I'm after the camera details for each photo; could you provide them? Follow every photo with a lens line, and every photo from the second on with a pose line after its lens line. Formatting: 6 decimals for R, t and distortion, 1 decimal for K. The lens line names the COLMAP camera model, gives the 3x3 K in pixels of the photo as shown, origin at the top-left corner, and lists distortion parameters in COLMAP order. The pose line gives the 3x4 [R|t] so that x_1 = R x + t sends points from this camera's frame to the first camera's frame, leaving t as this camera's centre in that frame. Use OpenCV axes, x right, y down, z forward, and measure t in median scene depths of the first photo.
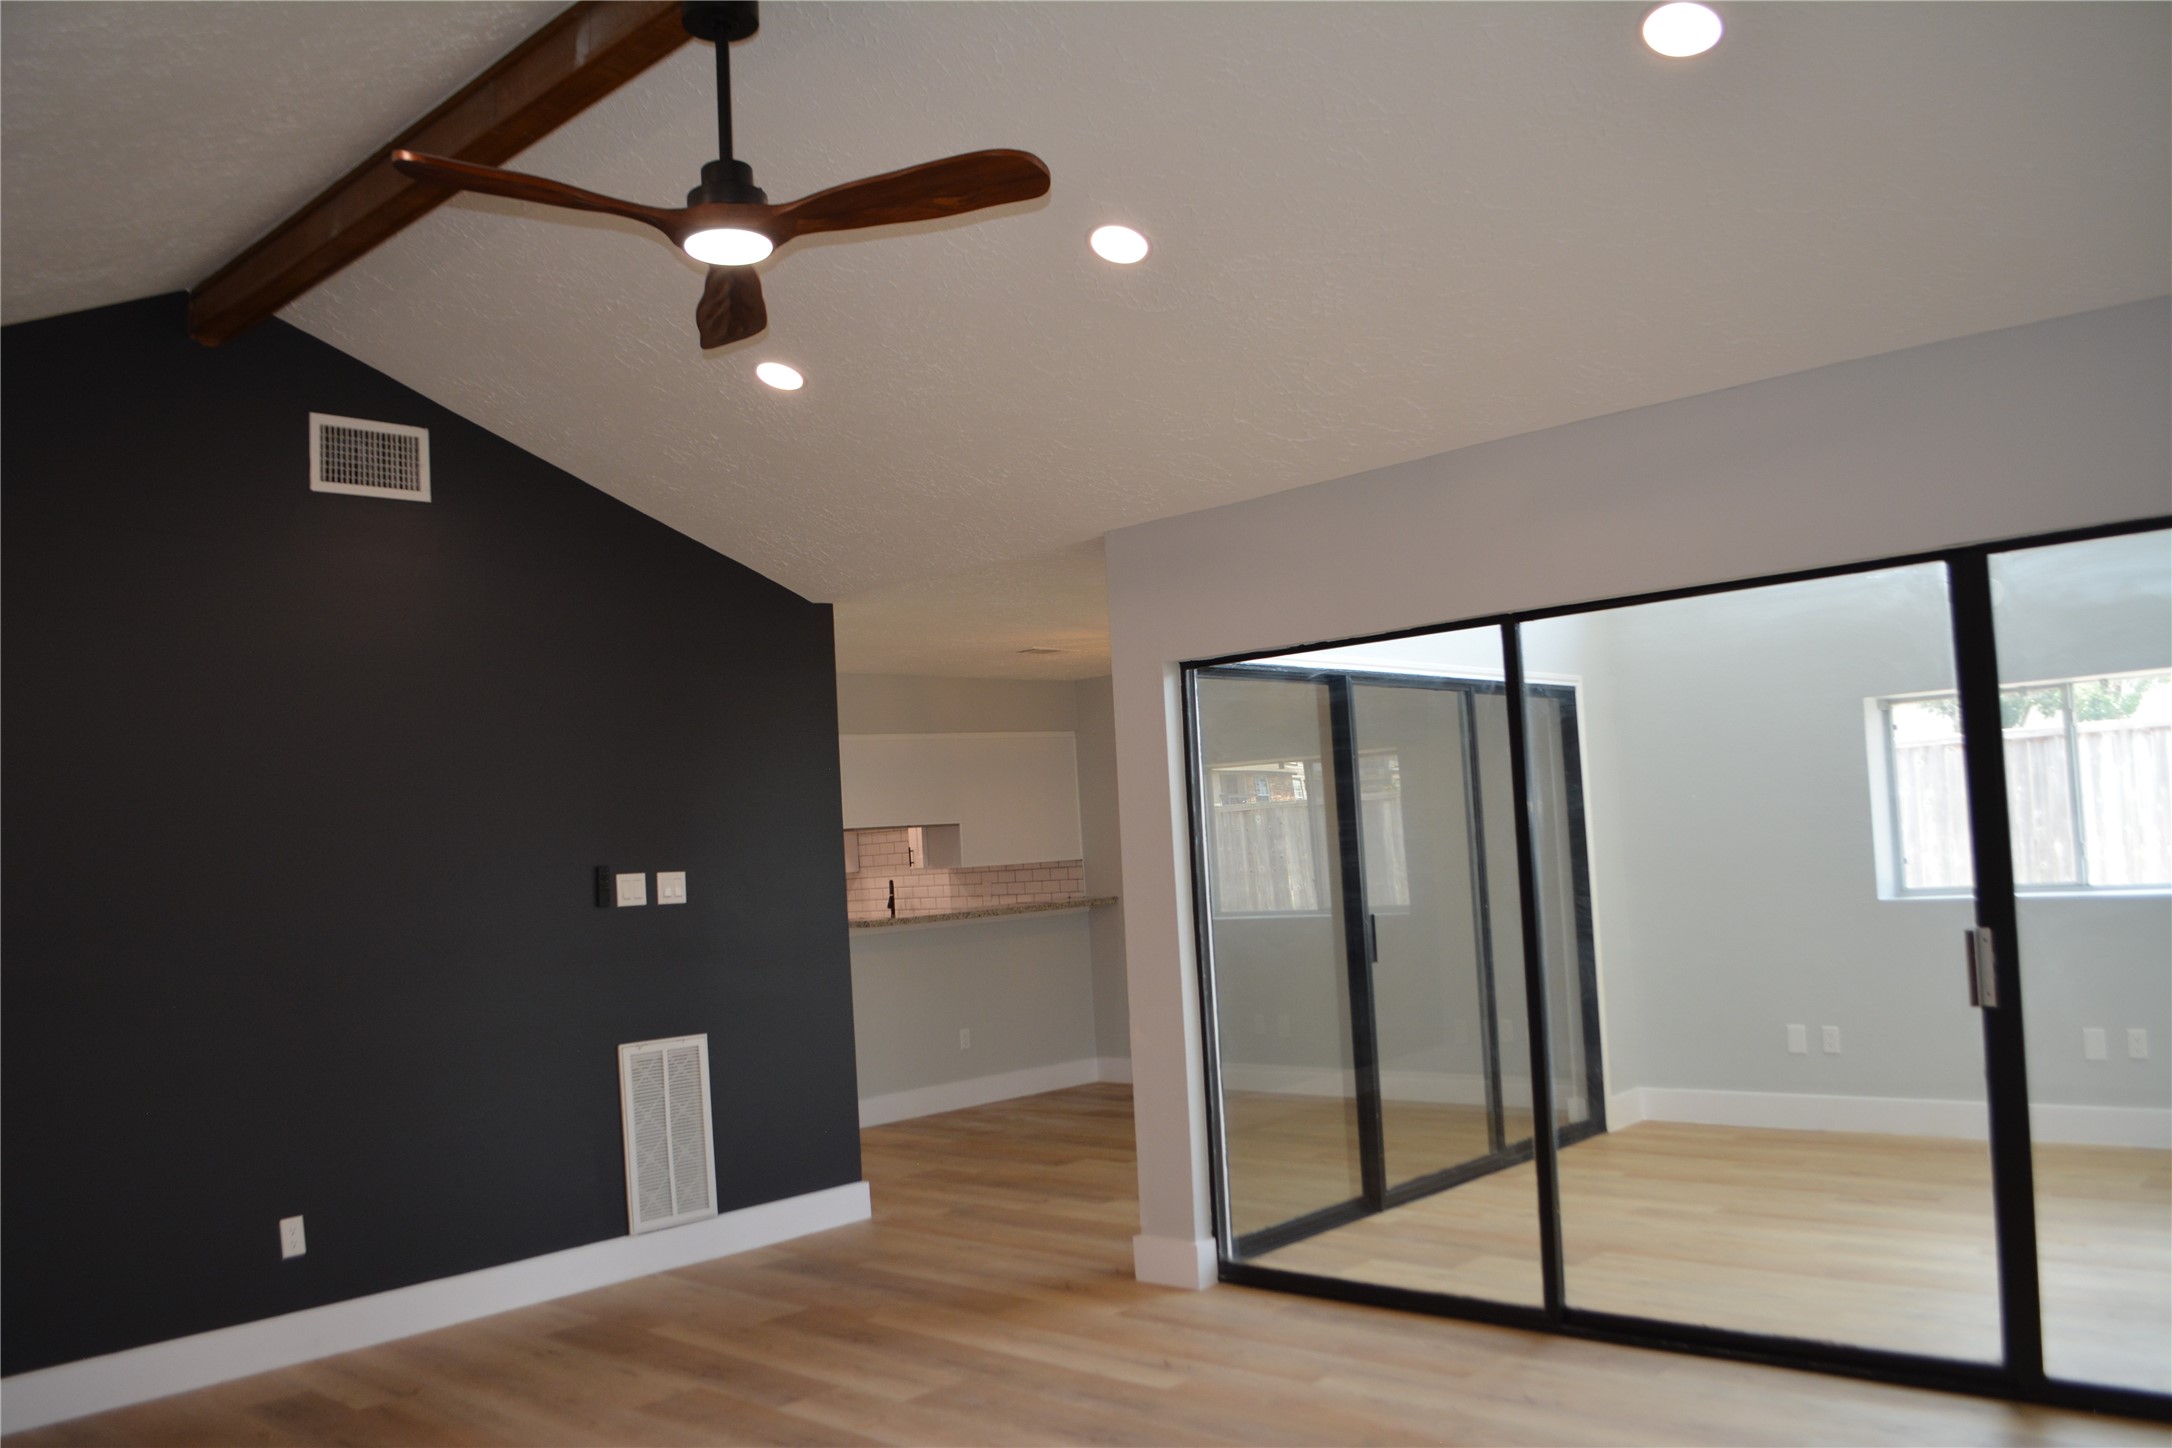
lens RADIAL K [[1720.8, 0, 1093.4], [0, 1720.8, 728.1], [0, 0, 1]] dist [-0.092201, 0.018443]
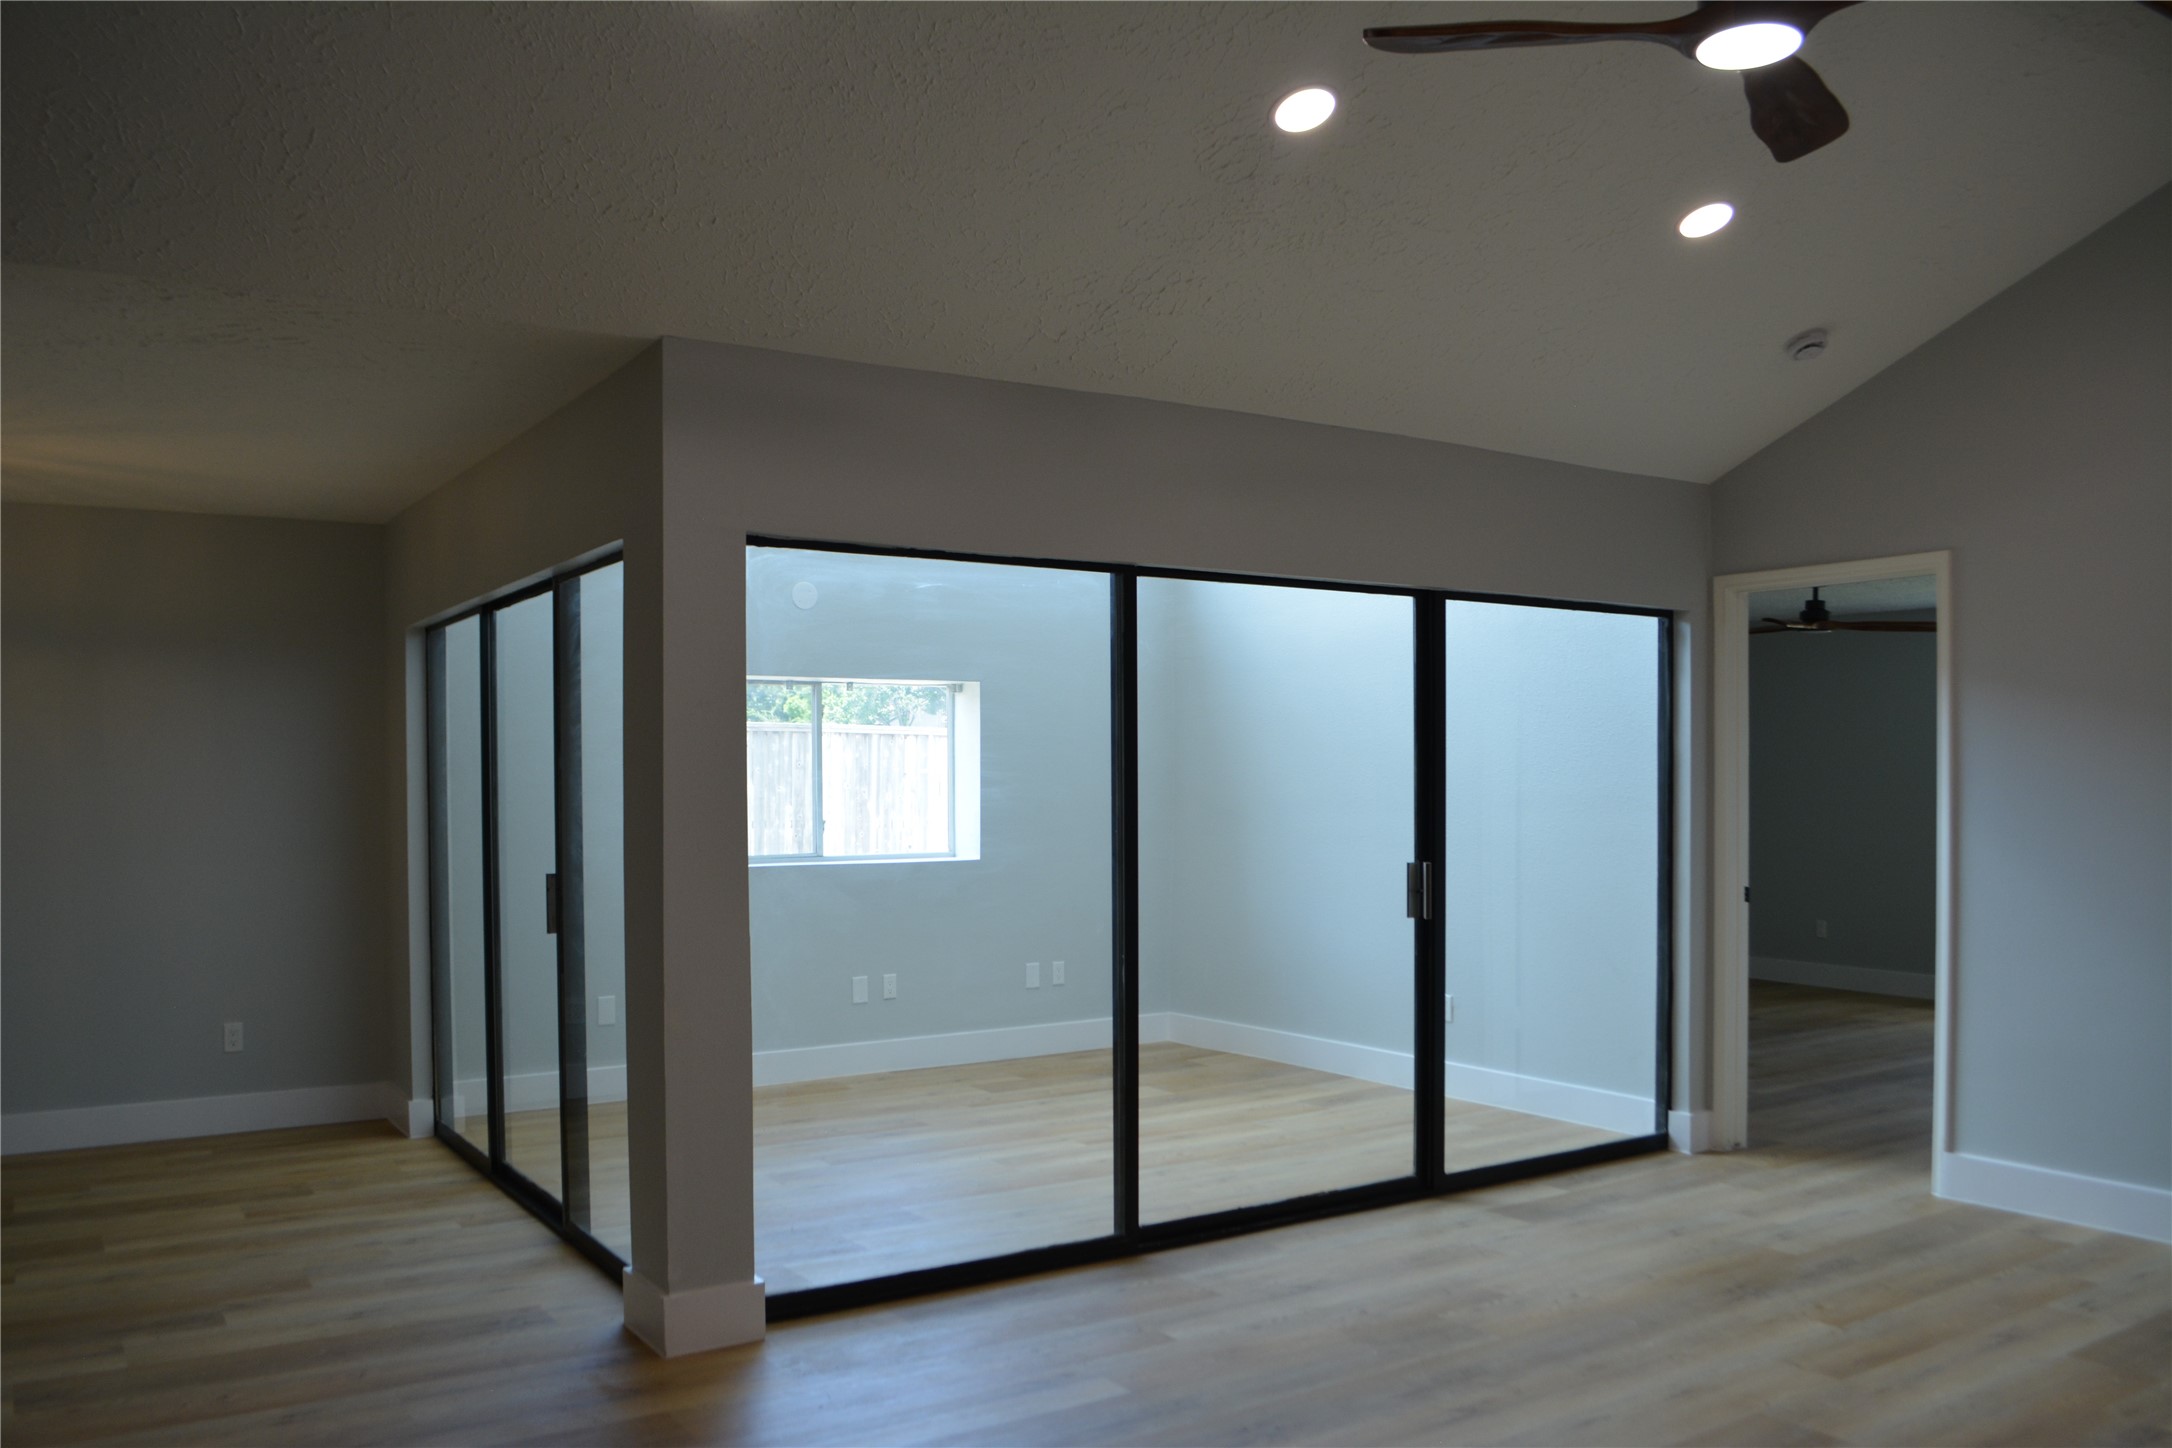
lens RADIAL K [[1720.8, 0, 1092.5], [0, 1720.8, 738.5], [0, 0, 1]] dist [-0.092201, 0.018443]
pose [[0.225599, 0.078027, 0.971090, -0.646420], [-0.075212, 0.995208, -0.062492, 0.088088], [-0.971313, -0.058939, 0.230387, 0.657134]]
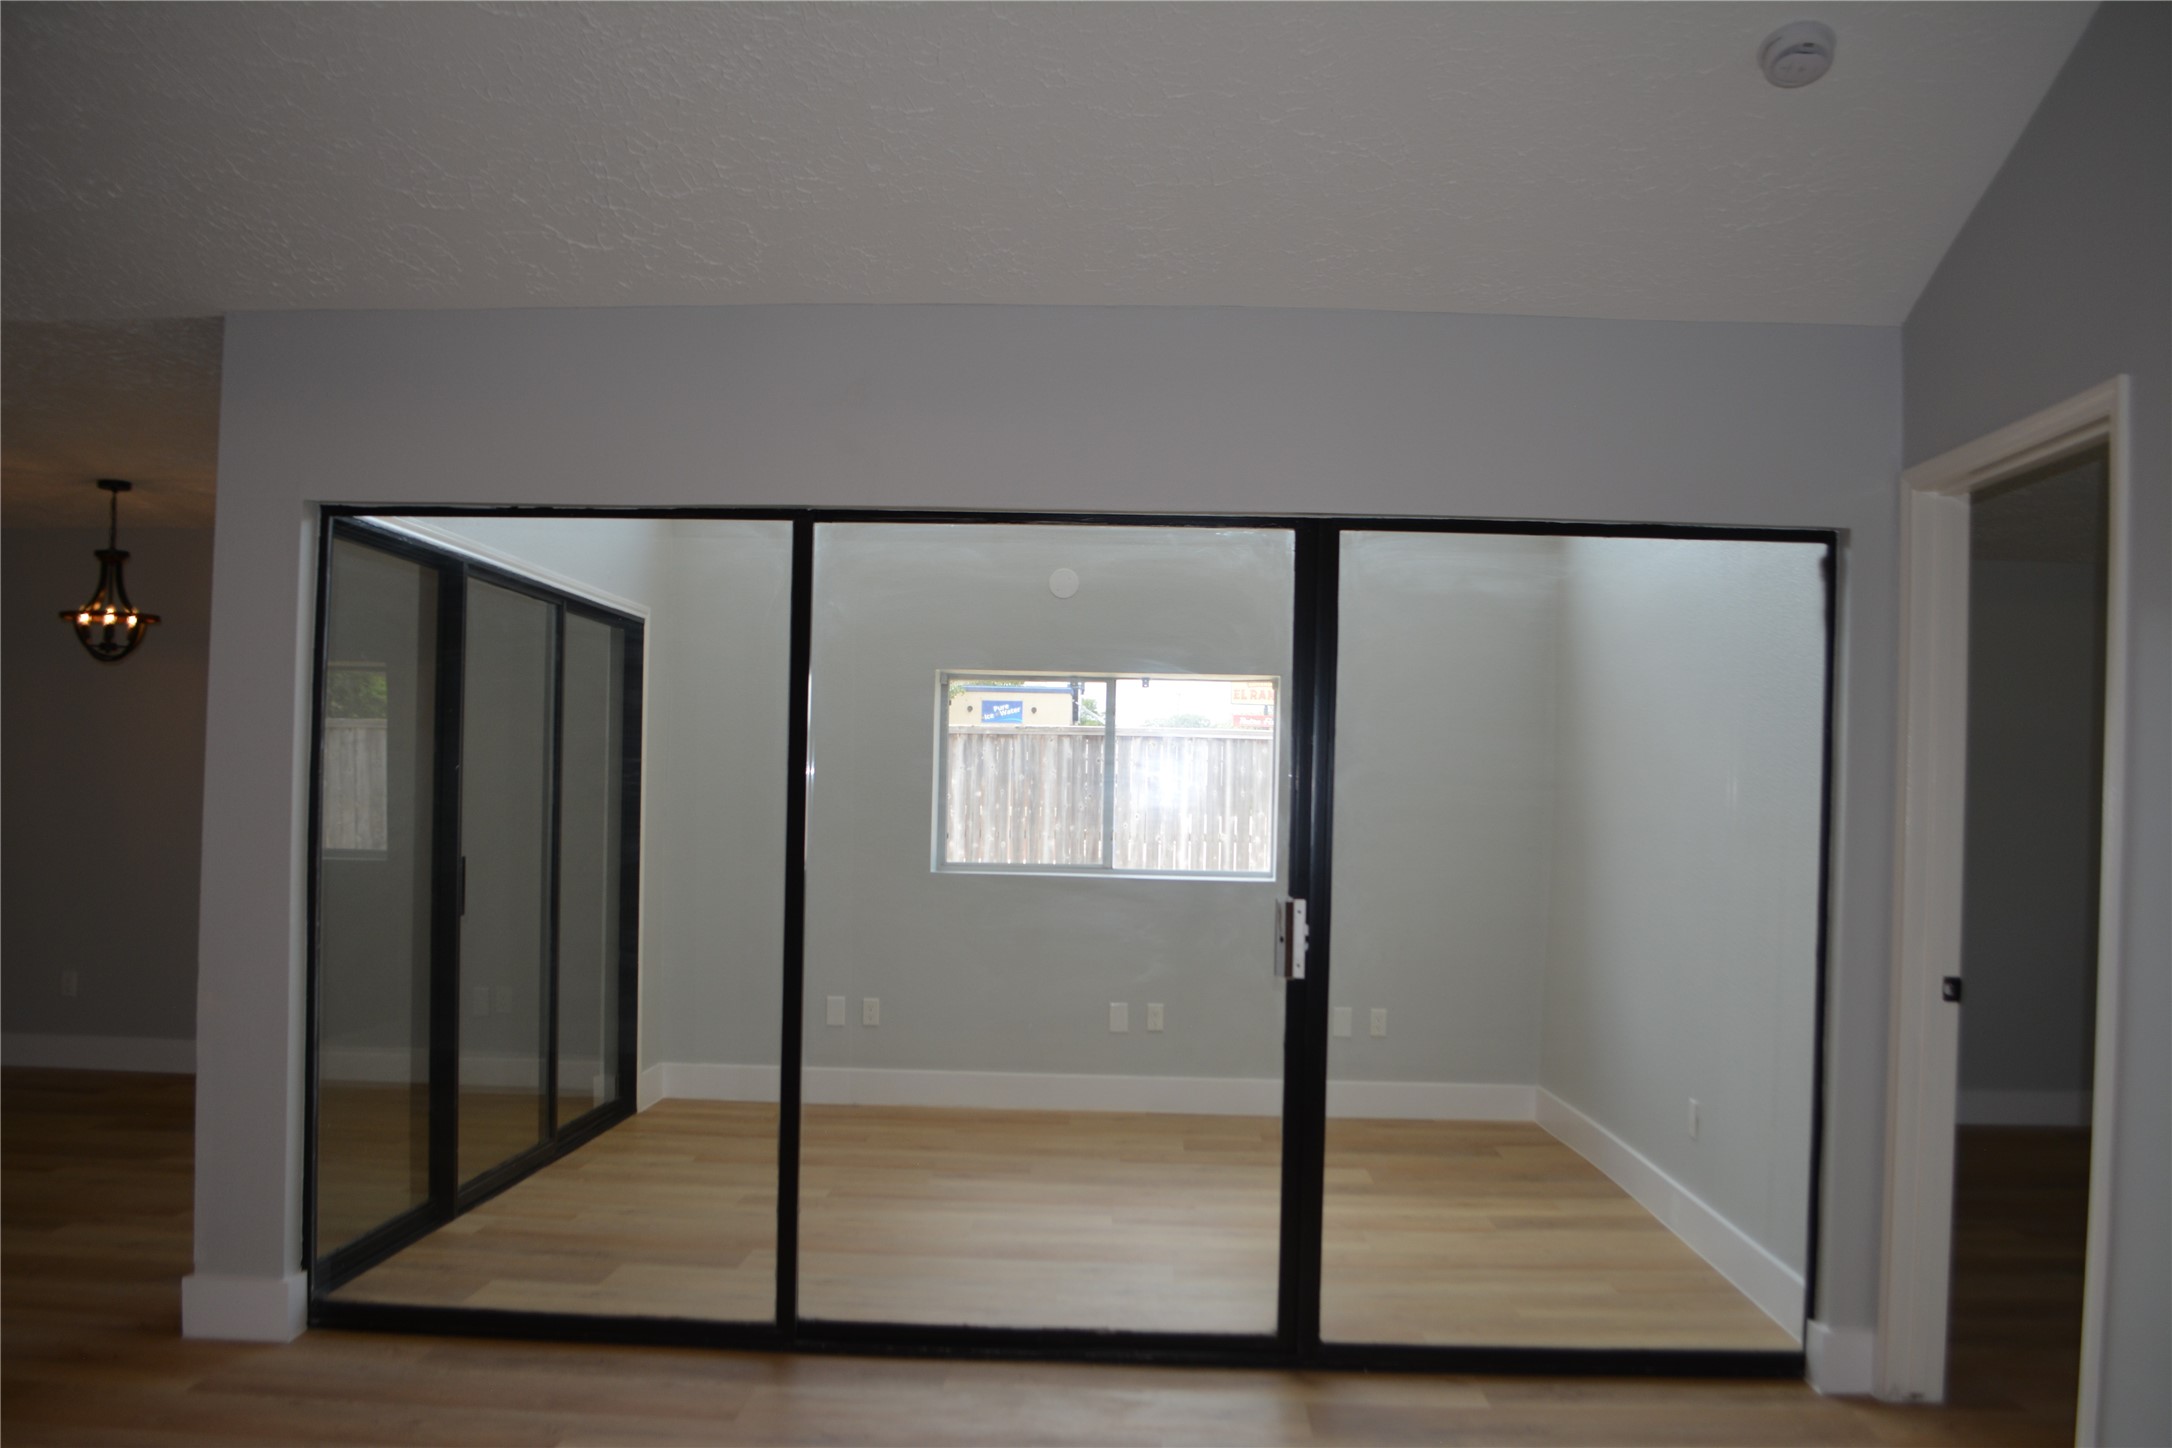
lens RADIAL K [[1720.8, 0, 1104.6], [0, 1720.8, 763.0], [0, 0, 1]] dist [-0.092201, 0.018443]
pose [[0.748371, 0.083968, 0.657944, -0.163323], [-0.108293, 0.994112, -0.003695, 0.037850], [-0.654381, -0.068485, 0.753057, 0.216204]]
